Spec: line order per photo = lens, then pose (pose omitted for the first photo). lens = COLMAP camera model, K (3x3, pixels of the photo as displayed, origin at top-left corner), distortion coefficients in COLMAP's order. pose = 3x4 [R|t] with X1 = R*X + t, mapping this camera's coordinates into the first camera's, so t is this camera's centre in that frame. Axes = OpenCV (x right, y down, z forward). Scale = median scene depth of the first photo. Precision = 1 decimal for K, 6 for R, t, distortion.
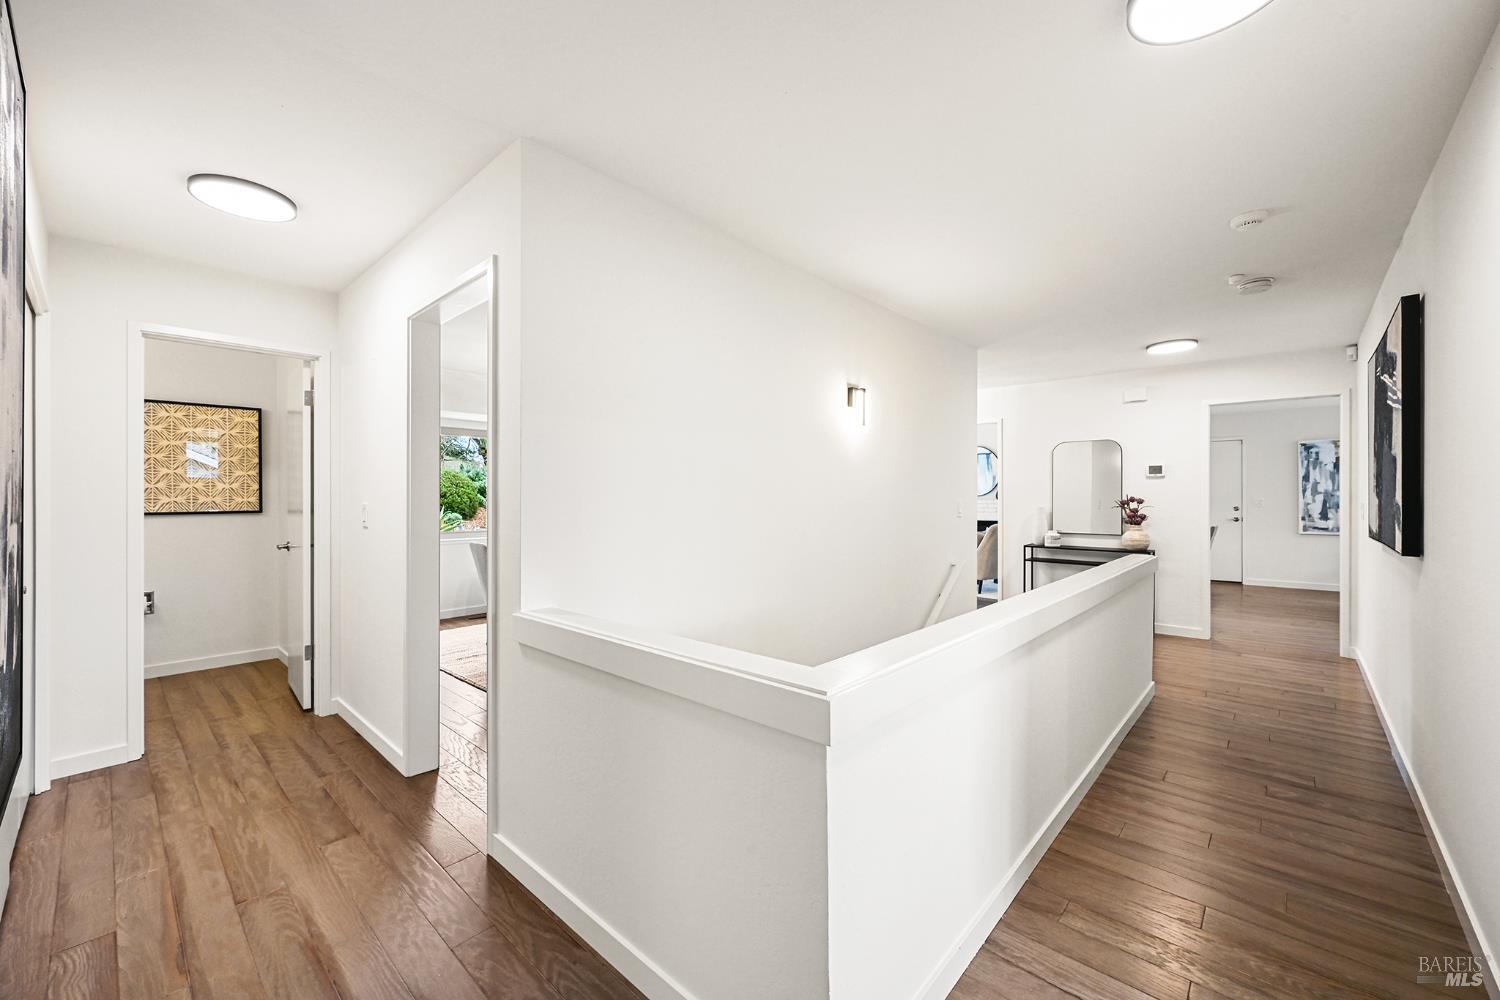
lens RADIAL K [[592.1, 0, 749.3], [0, 592.1, 498.3], [0, 0, 1]] dist [-0.005919, 0.000252]
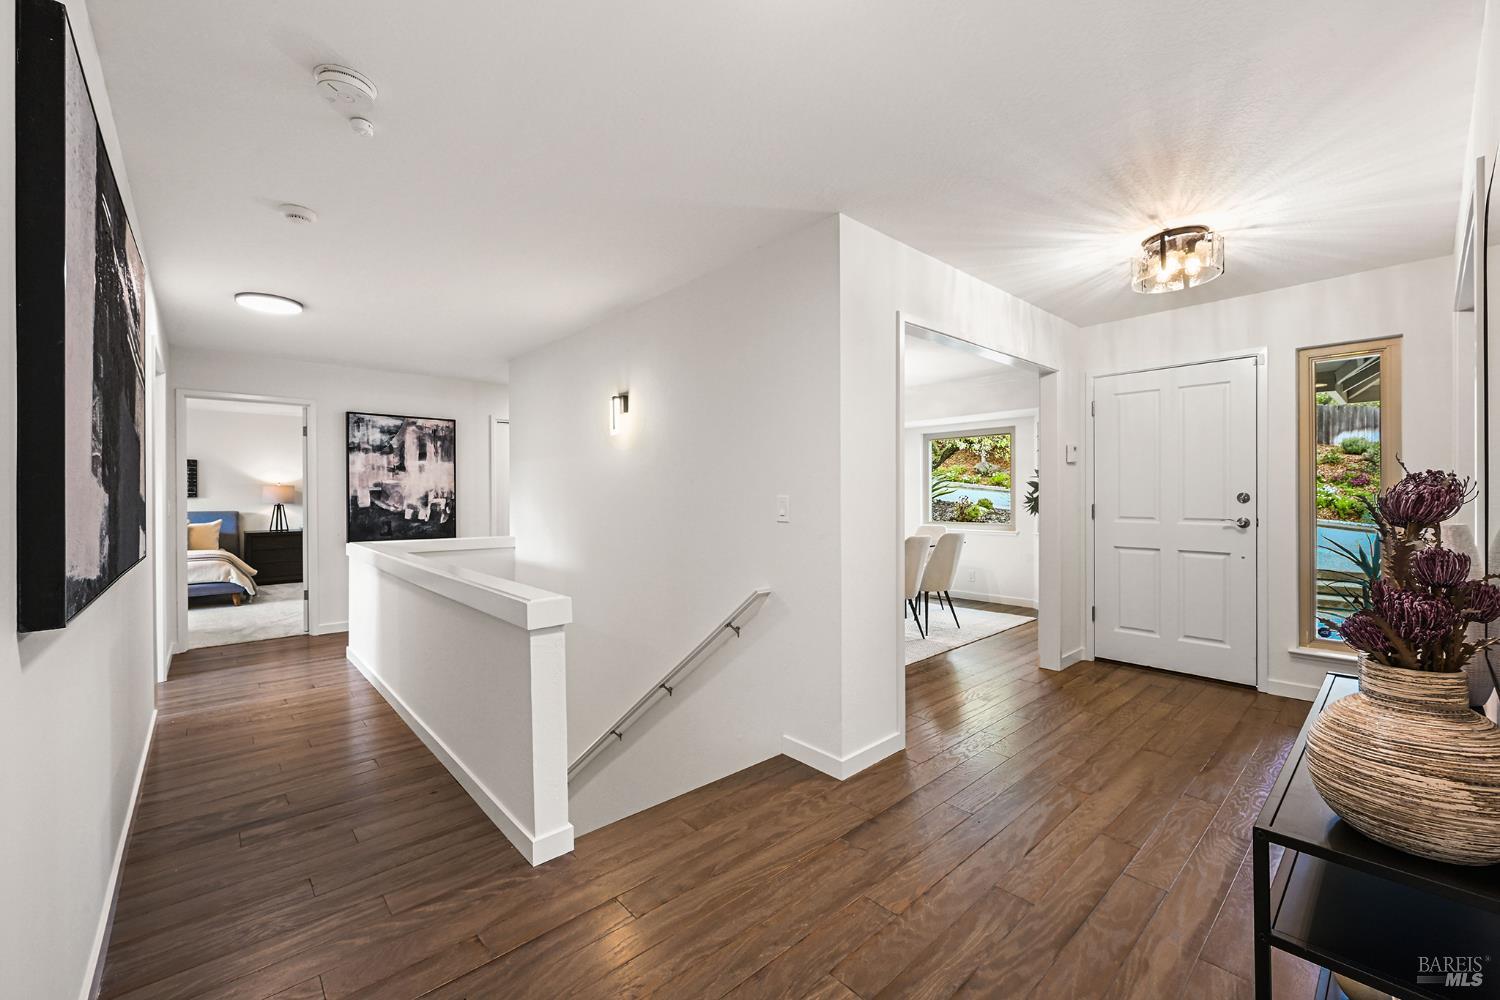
lens RADIAL K [[607.0, 0, 749.7], [0, 607.0, 493.8], [0, 0, 1]] dist [-0.000376, -0.000046]
pose [[-0.097014, 0.003156, -0.995278, 1.627364], [-0.000106, 0.999995, 0.003181, -0.002034], [0.995283, 0.000414, -0.097014, 1.680817]]
